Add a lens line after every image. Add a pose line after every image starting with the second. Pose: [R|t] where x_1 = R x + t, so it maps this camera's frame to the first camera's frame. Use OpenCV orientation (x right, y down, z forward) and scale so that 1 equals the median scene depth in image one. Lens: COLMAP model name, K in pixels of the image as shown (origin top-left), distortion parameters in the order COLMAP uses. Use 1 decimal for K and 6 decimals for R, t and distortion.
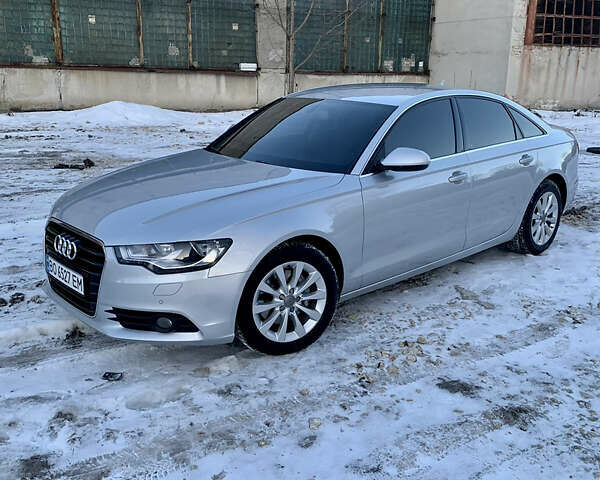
lens RADIAL K [[608.5, 0, 303.6], [0, 608.5, 243.1], [0, 0, 1]] dist [0.017414, 0.000000]
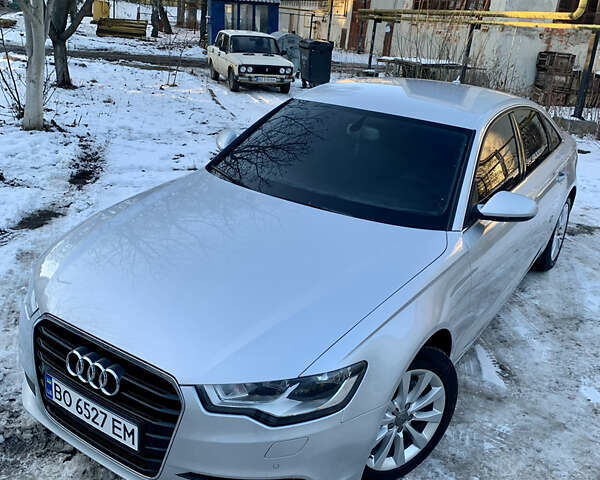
lens RADIAL K [[608.5, 0, 301.8], [0, 608.5, 237.2], [0, 0, 1]] dist [0.017414, 0.000000]
pose [[0.968842, -0.031033, 0.245727, -0.280237], [0.007793, 0.995448, 0.094991, -0.168757], [-0.247557, -0.090116, 0.964673, 0.277107]]
